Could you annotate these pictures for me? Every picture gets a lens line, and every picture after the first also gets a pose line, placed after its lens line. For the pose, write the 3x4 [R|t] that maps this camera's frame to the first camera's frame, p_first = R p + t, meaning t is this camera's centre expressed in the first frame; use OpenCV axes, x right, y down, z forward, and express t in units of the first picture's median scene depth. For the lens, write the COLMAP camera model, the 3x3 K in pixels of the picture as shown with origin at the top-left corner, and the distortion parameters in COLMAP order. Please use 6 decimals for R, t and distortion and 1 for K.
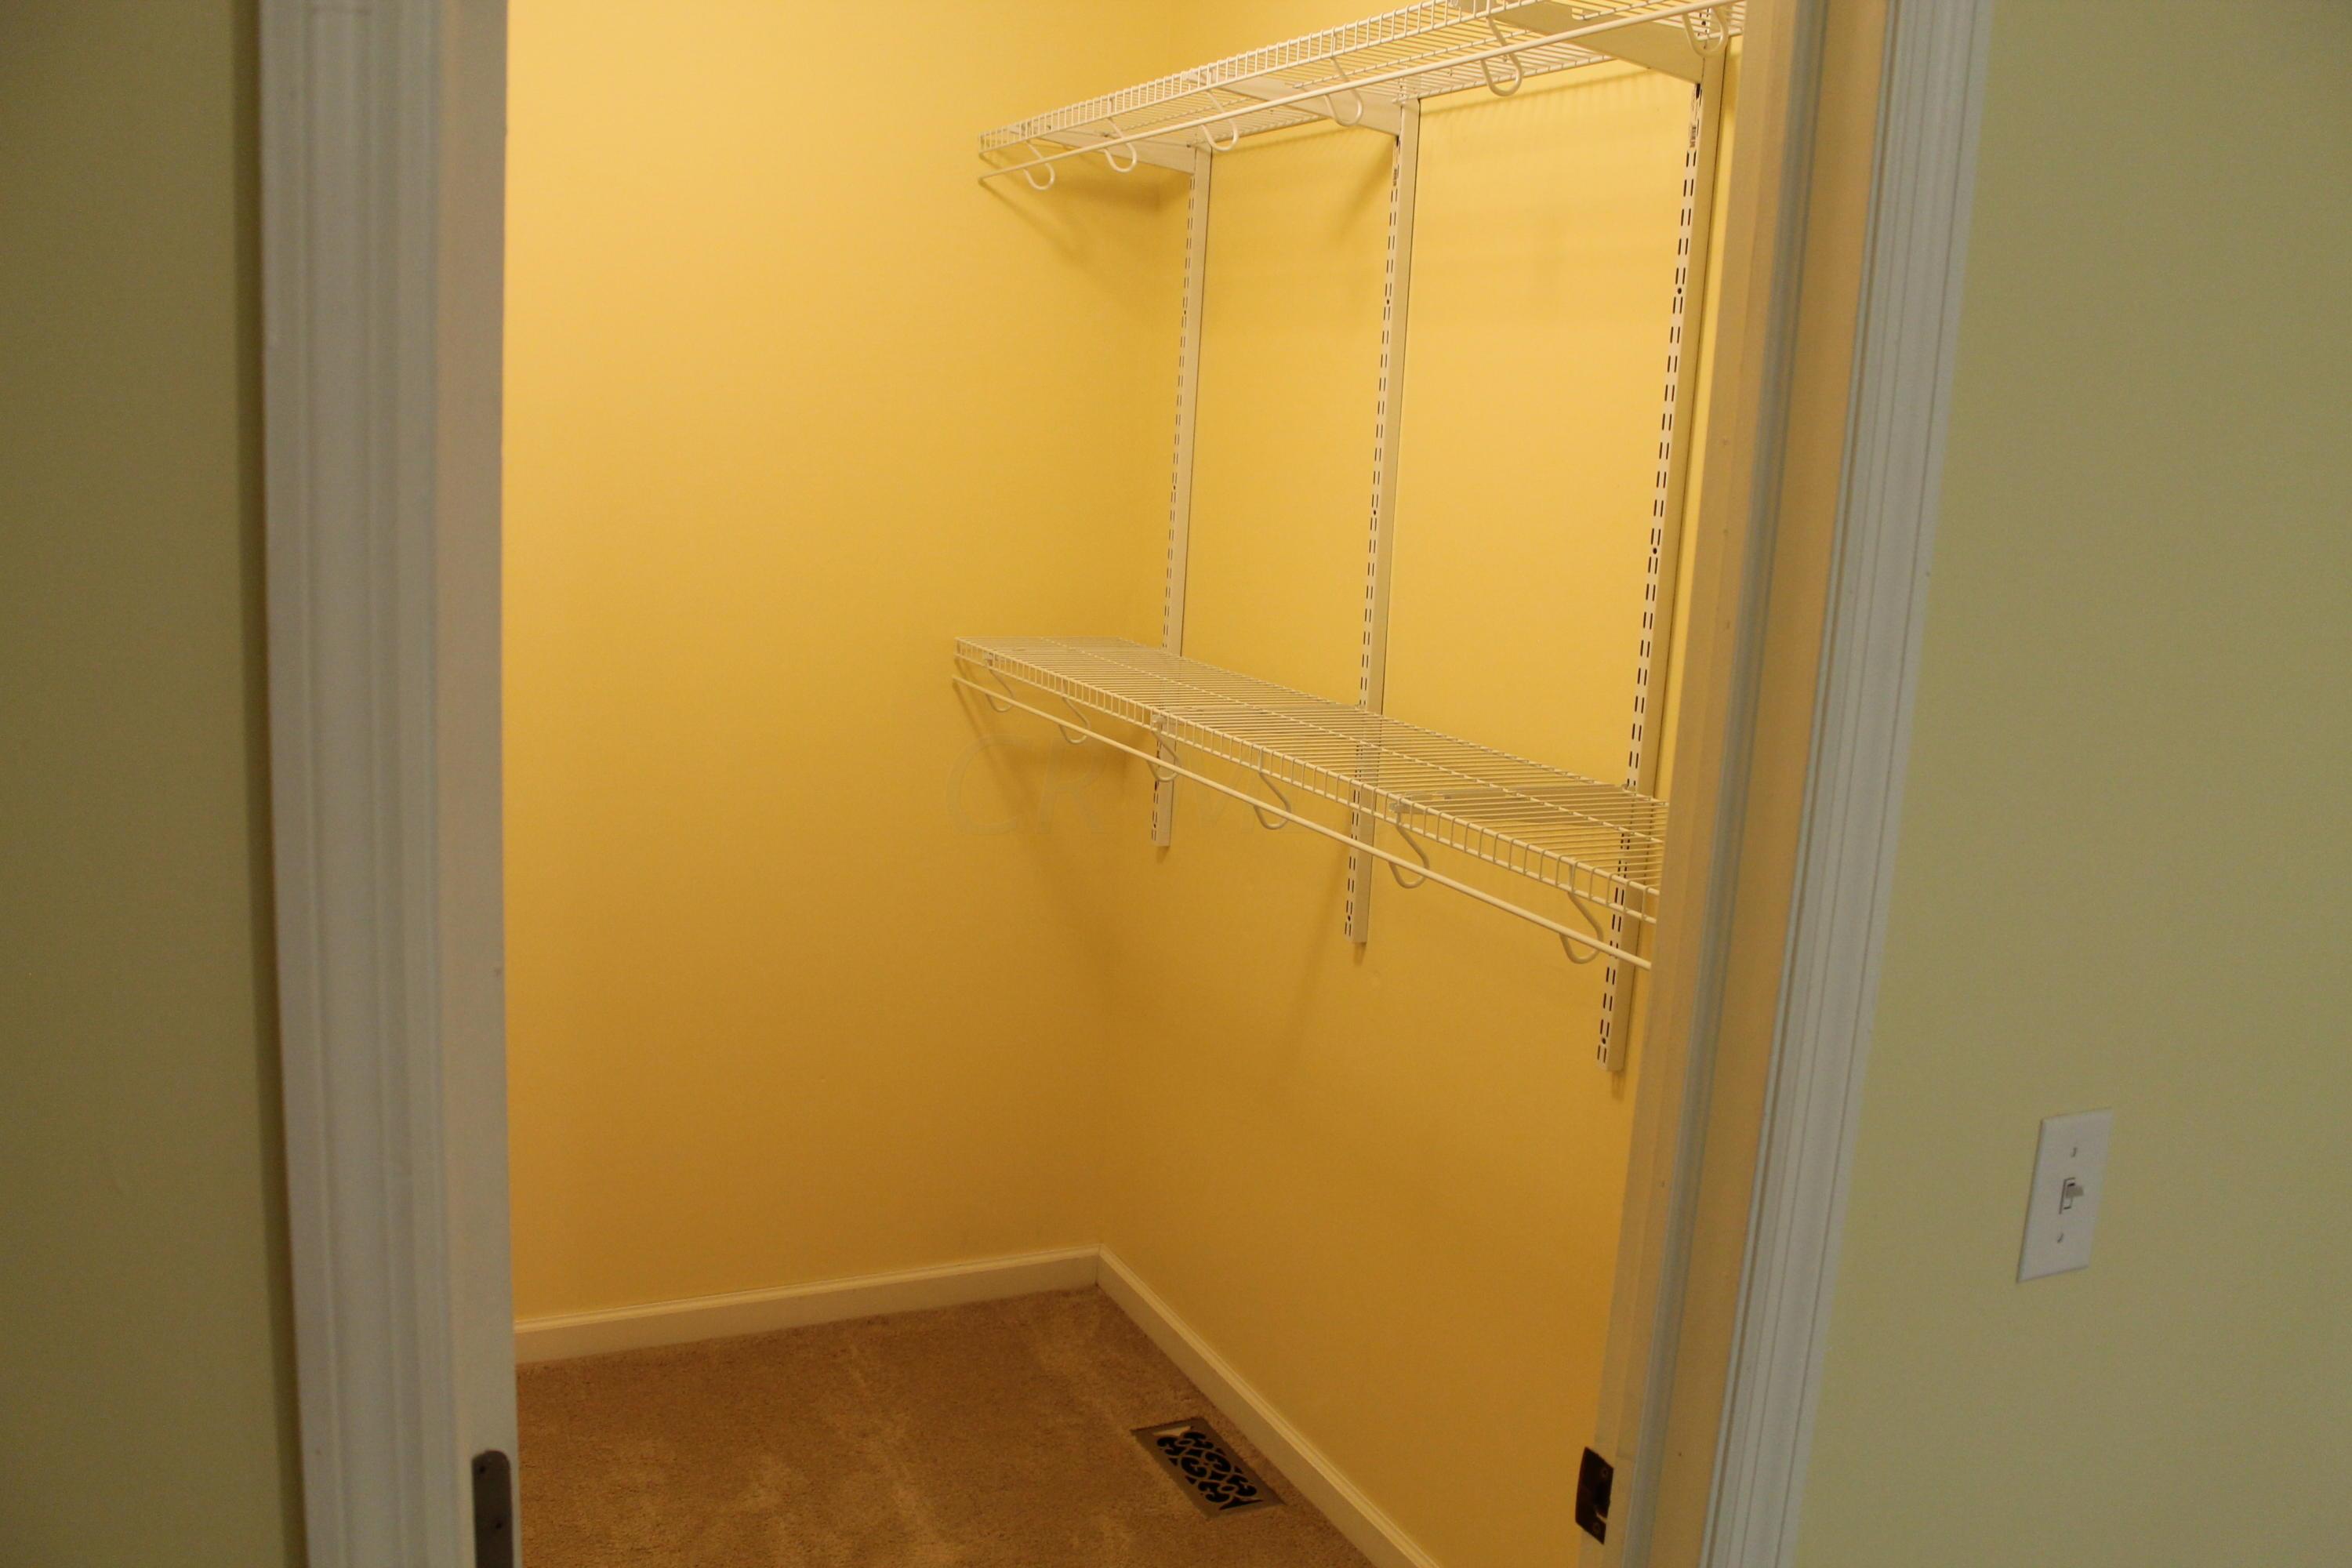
lens RADIAL K [[1977.6, 0, 1181.6], [0, 1977.6, 793.9], [0, 0, 1]] dist [-0.165307, 0.159724]
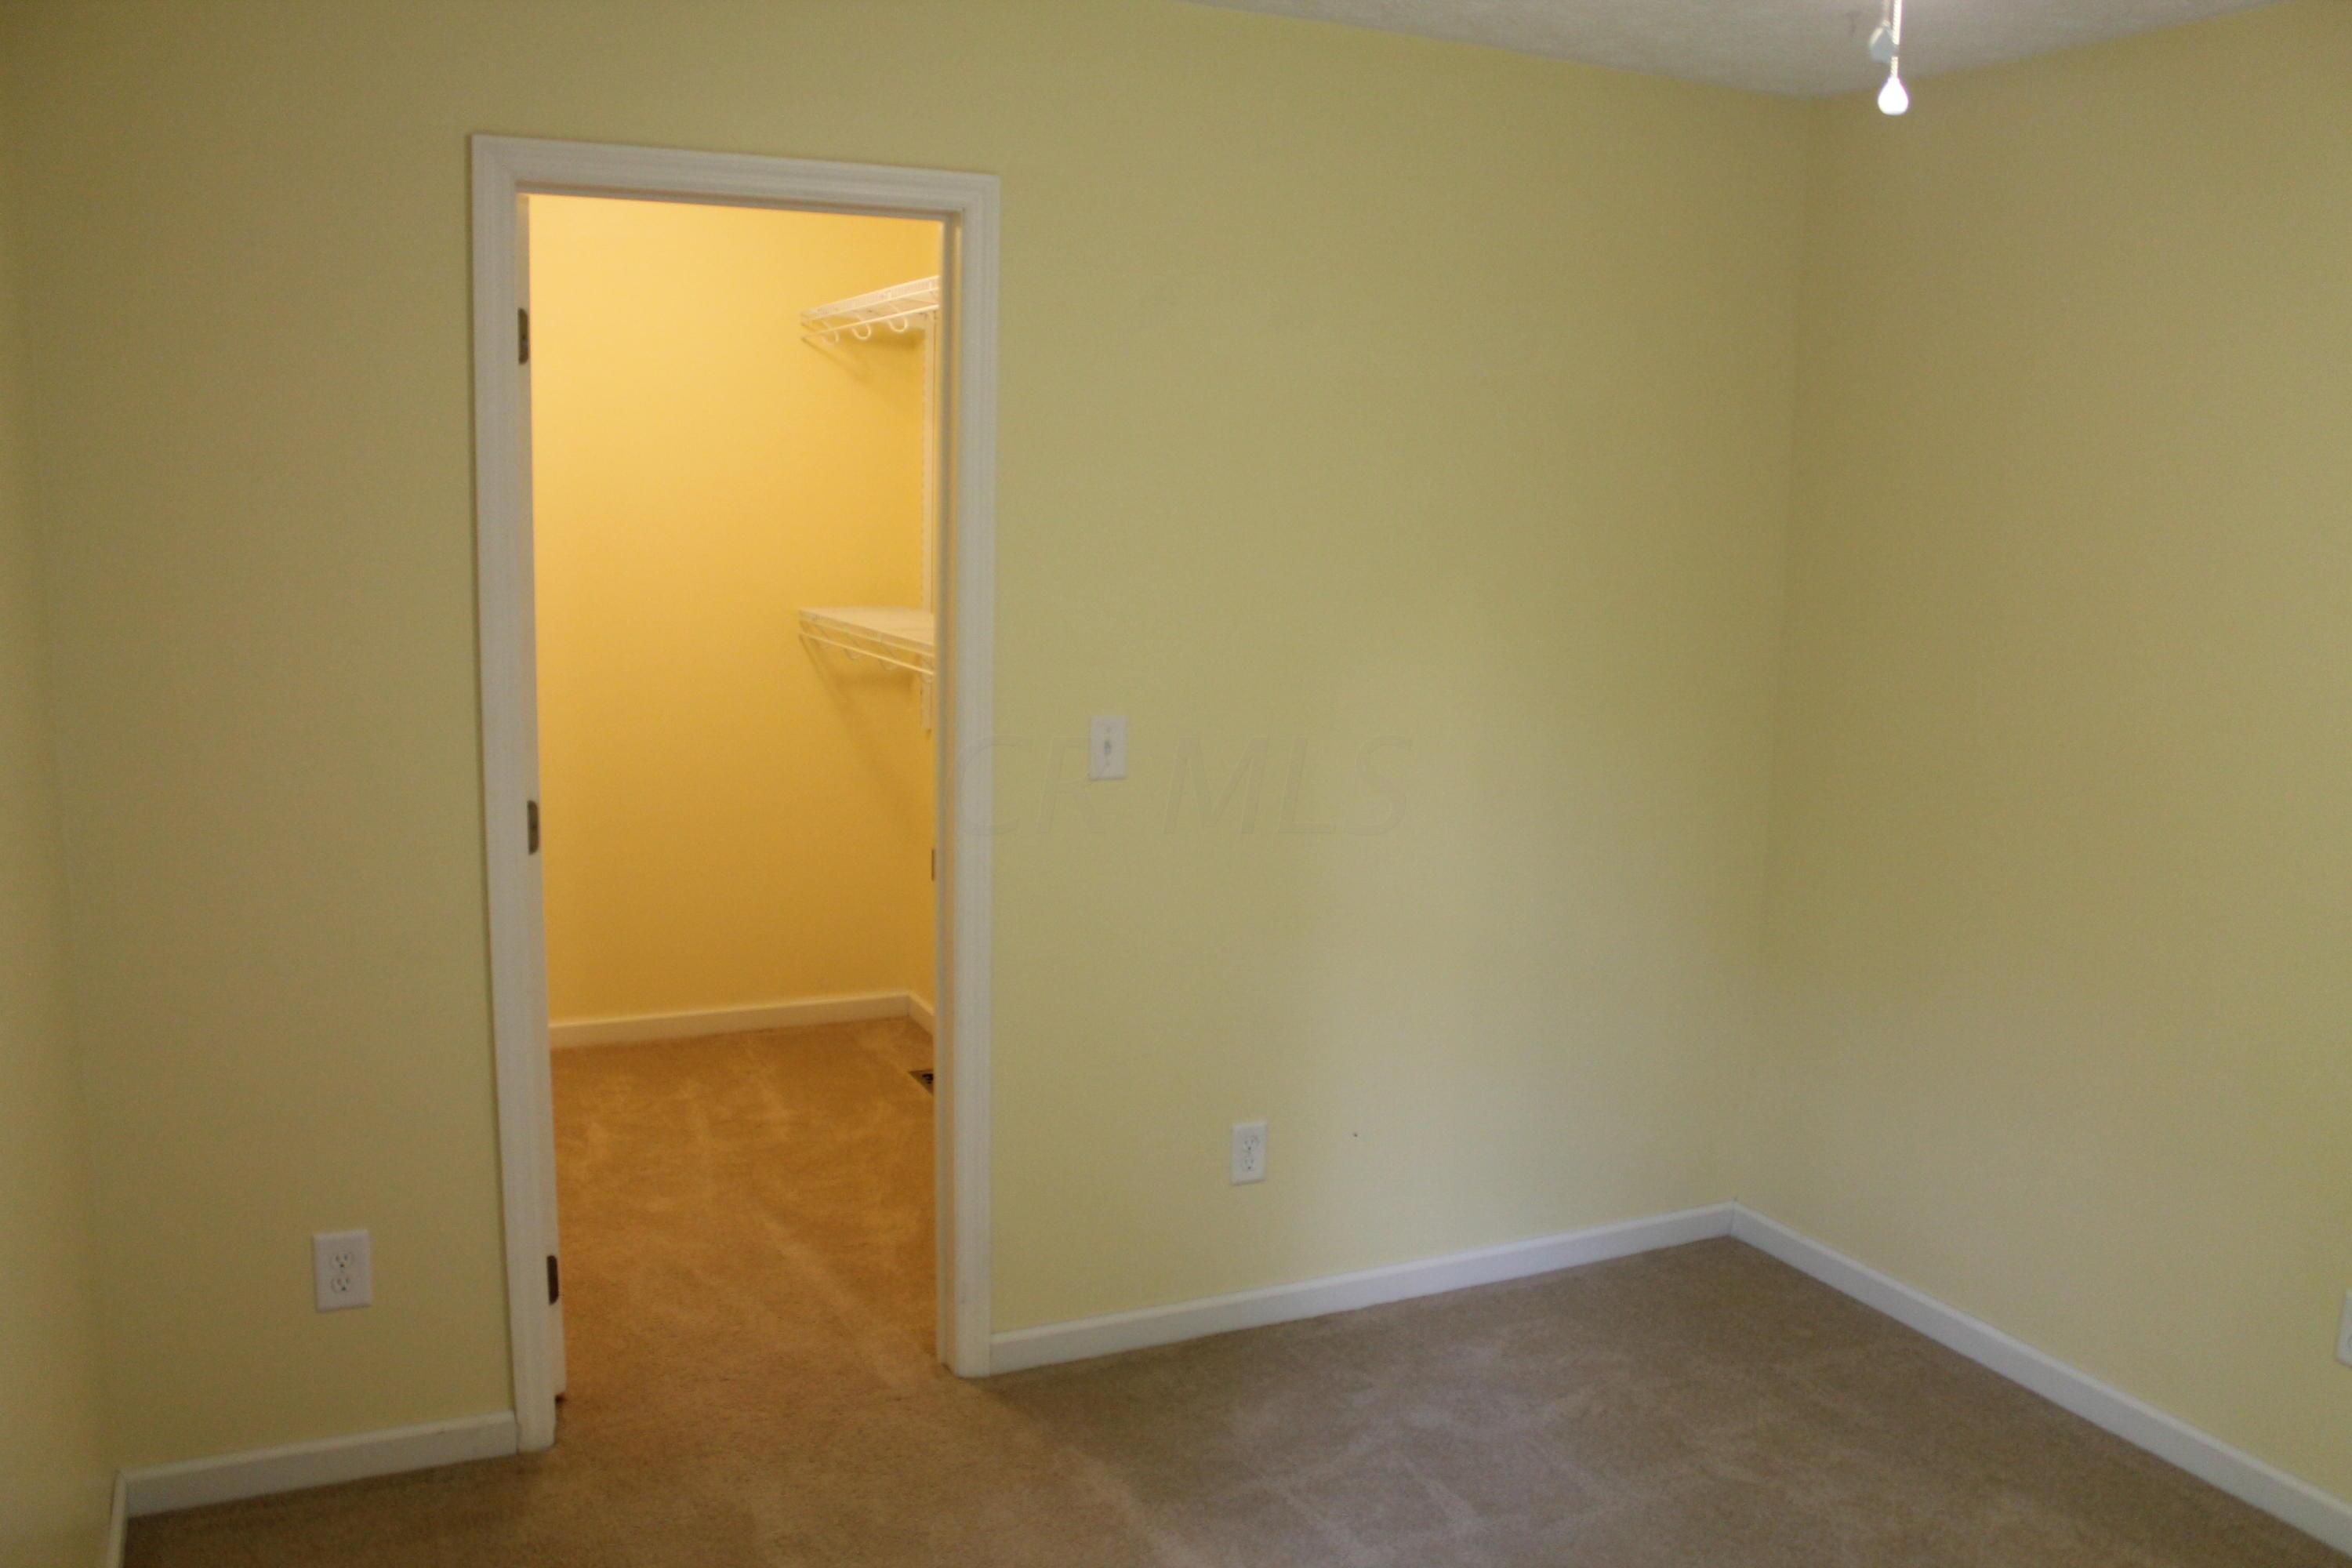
lens RADIAL K [[1977.6, 0, 1181.6], [0, 1977.6, 793.9], [0, 0, 1]] dist [-0.165307, 0.159724]
pose [[0.999376, -0.031253, -0.016445, 0.241017], [0.030777, 0.999120, -0.028489, 0.141175], [0.017320, 0.027965, 0.999459, -0.685372]]
